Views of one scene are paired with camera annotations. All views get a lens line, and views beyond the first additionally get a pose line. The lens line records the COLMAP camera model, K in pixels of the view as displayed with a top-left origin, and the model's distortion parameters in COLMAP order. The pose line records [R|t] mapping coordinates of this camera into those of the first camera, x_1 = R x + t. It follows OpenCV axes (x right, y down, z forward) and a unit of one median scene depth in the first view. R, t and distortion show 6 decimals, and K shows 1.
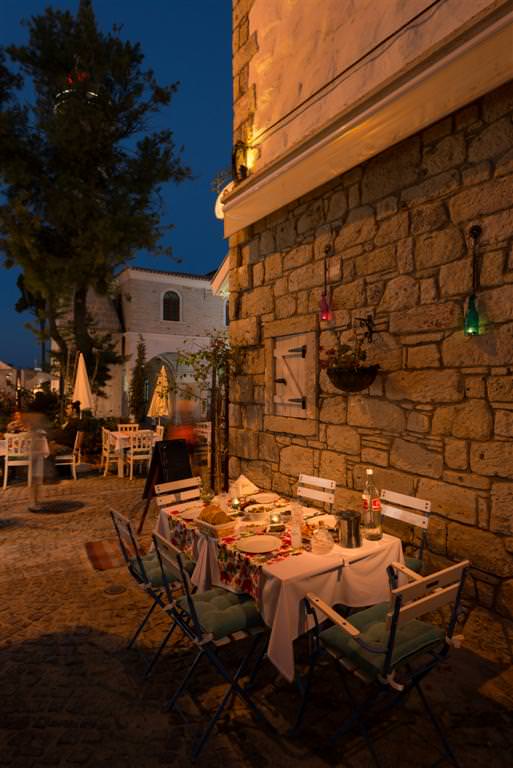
lens RADIAL K [[435.0, 0, 258.6], [0, 435.0, 382.7], [0, 0, 1]] dist [0.014848, -0.000492]
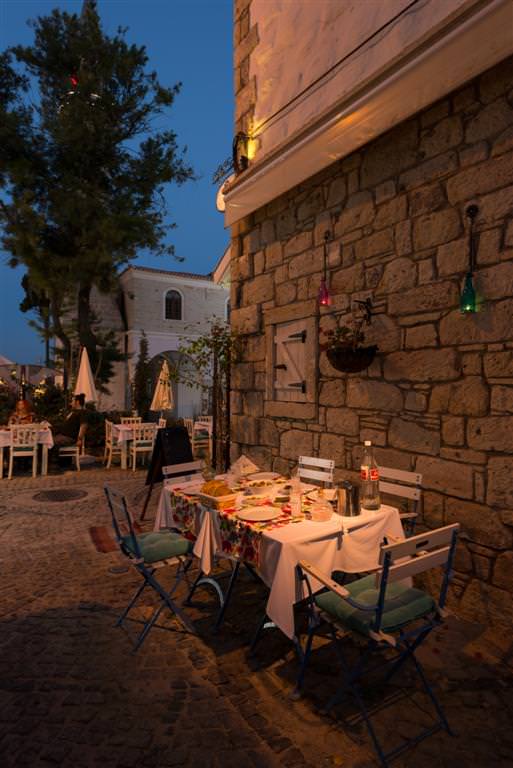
lens RADIAL K [[427.7, 0, 258.6], [0, 427.7, 382.5], [0, 0, 1]] dist [0.018175, -0.004807]
pose [[0.999999, 0.000743, -0.001223, -0.000358], [-0.000744, 0.999999, -0.001299, 0.040145], [0.001222, 0.001299, 0.999998, -0.001709]]
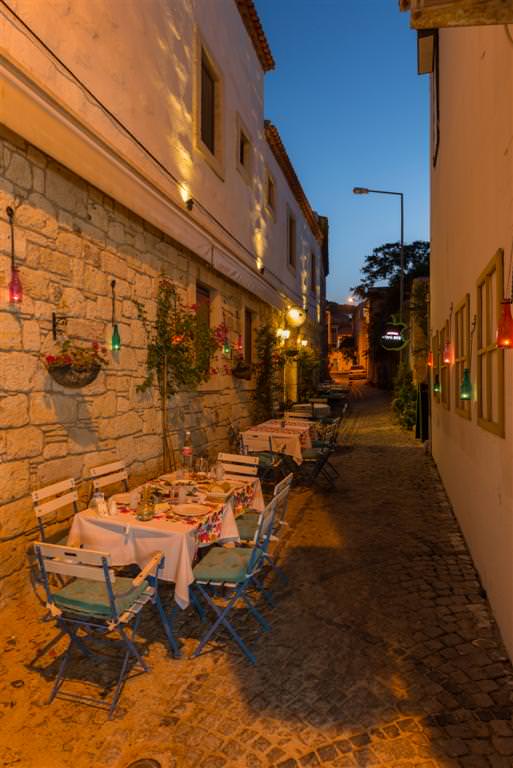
lens RADIAL K [[506.3, 0, 257.8], [0, 506.3, 385.3], [0, 0, 1]] dist [0.025969, -0.015560]
pose [[-0.650471, 0.004576, 0.759518, -0.885489], [-0.000022, 0.999982, -0.006043, 0.020805], [-0.759531, -0.003948, -0.650459, 1.302074]]
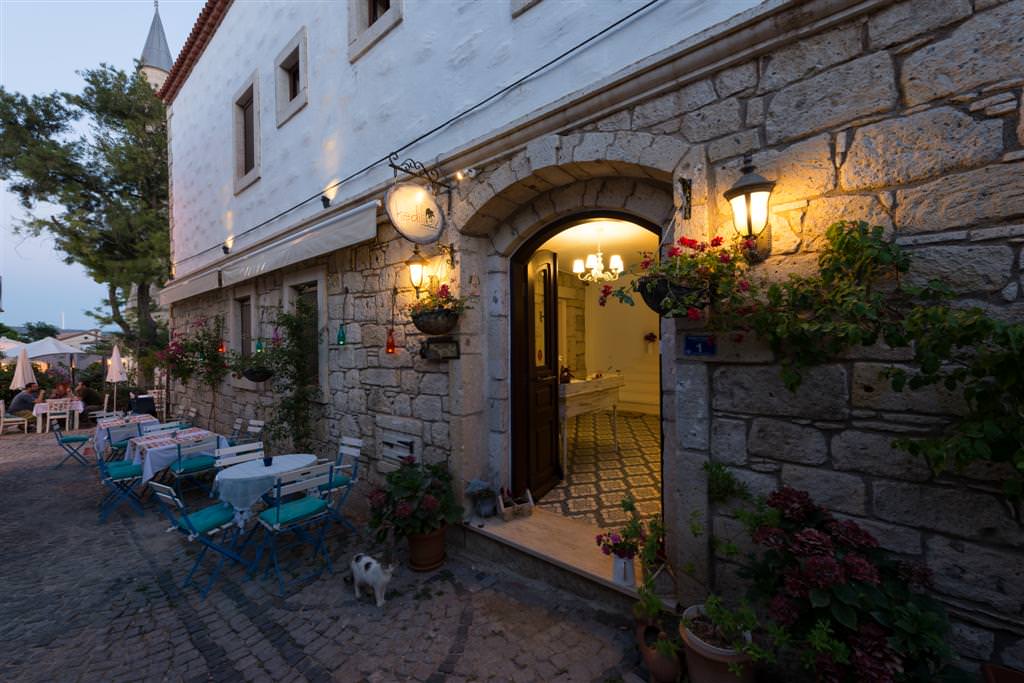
lens RADIAL K [[401.8, 0, 519.0], [0, 401.8, 344.2], [0, 0, 1]] dist [0.009724, 0.000109]
pose [[0.962179, -0.010045, 0.272234, 1.501602], [0.007542, 0.999919, 0.010239, -0.196949], [-0.272315, -0.007799, 0.962177, -2.011457]]
